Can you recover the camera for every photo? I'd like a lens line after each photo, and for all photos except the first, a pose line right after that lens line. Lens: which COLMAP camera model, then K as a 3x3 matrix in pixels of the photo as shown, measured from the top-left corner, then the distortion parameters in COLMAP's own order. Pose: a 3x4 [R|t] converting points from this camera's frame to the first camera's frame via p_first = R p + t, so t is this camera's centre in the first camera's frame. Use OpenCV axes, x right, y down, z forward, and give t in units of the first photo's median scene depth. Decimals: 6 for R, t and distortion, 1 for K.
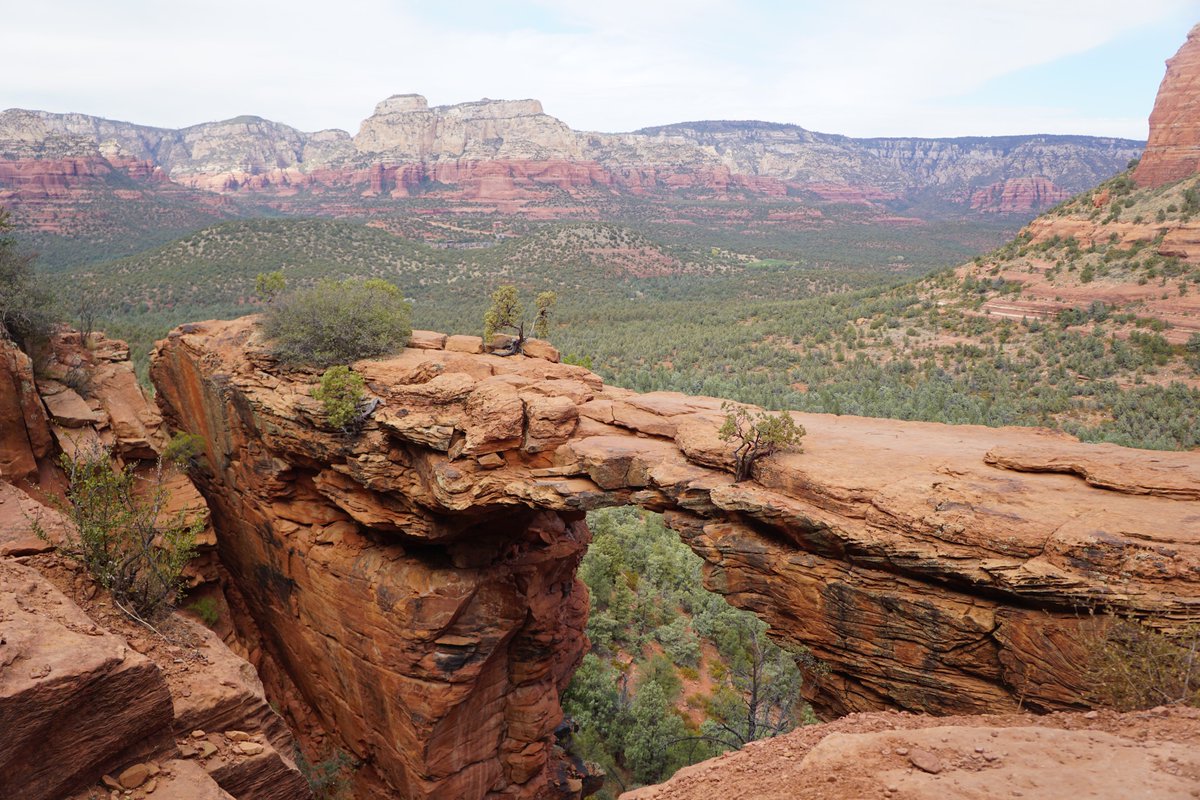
lens RADIAL K [[1143.0, 0, 600.0], [0, 1143.0, 400.0], [0, 0, 1]] dist [-0.106295, 0.189661]
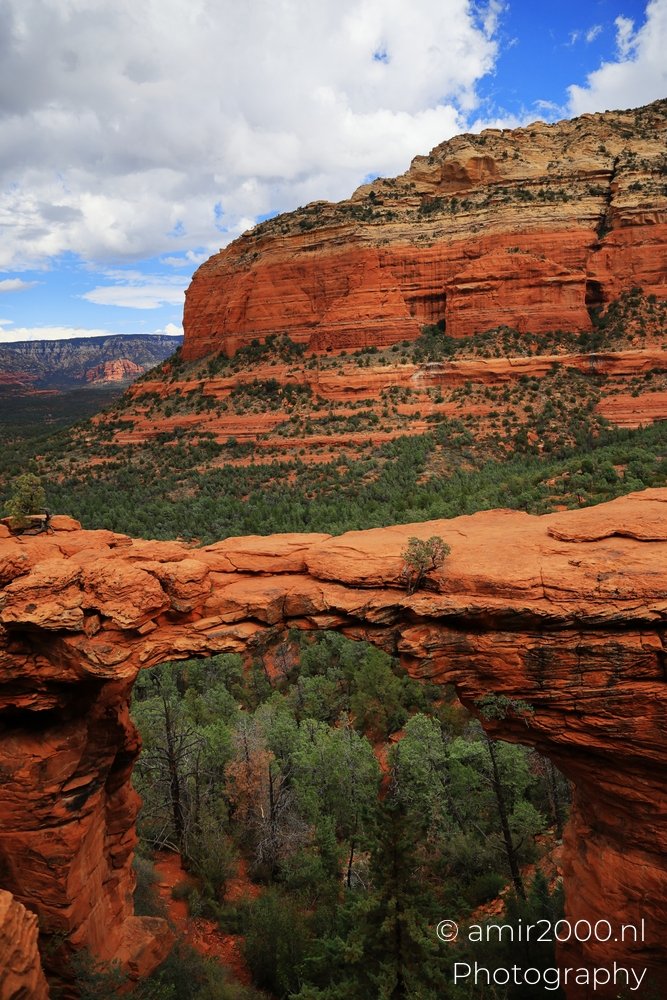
lens RADIAL K [[667.7, 0, 329.8], [0, 667.7, 504.0], [0, 0, 1]] dist [-0.004935, -0.002352]
pose [[0.787427, -0.187642, 0.587154, -0.250095], [0.178348, 0.981153, 0.074375, -0.067819], [-0.590043, 0.046153, 0.806051, 0.257935]]
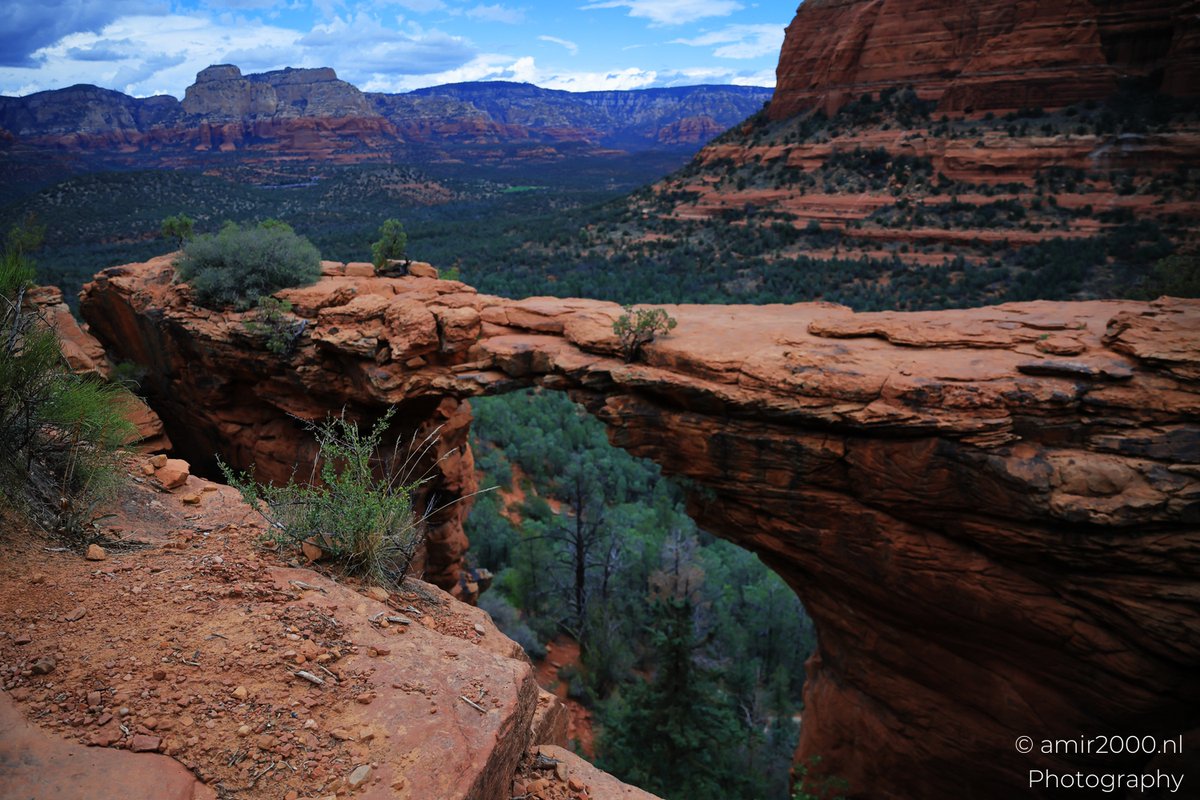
lens RADIAL K [[806.8, 0, 593.9], [0, 806.8, 402.5], [0, 0, 1]] dist [0.003659, 0.000251]
pose [[0.971203, -0.108283, 0.212225, -0.076074], [0.078148, 0.986254, 0.145585, -0.014429], [-0.225072, -0.124808, 0.966315, 0.057859]]
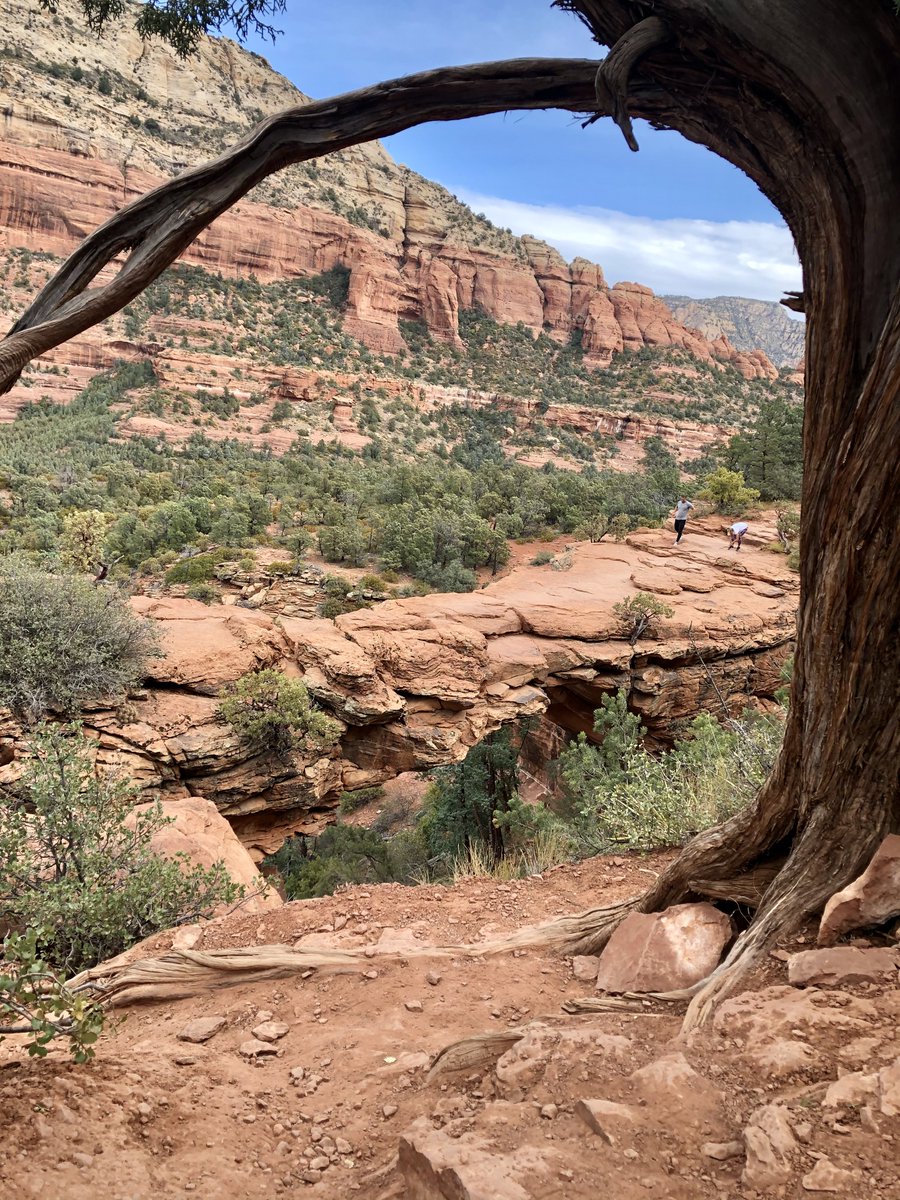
lens RADIAL K [[968.9, 0, 467.2], [0, 968.9, 561.3], [0, 0, 1]] dist [0.090446, -0.081165]
pose [[-0.018924, -0.194990, 0.980623, -0.725202], [0.024331, 0.980418, 0.195419, -0.189759], [-0.999525, 0.027557, -0.013810, 0.777101]]
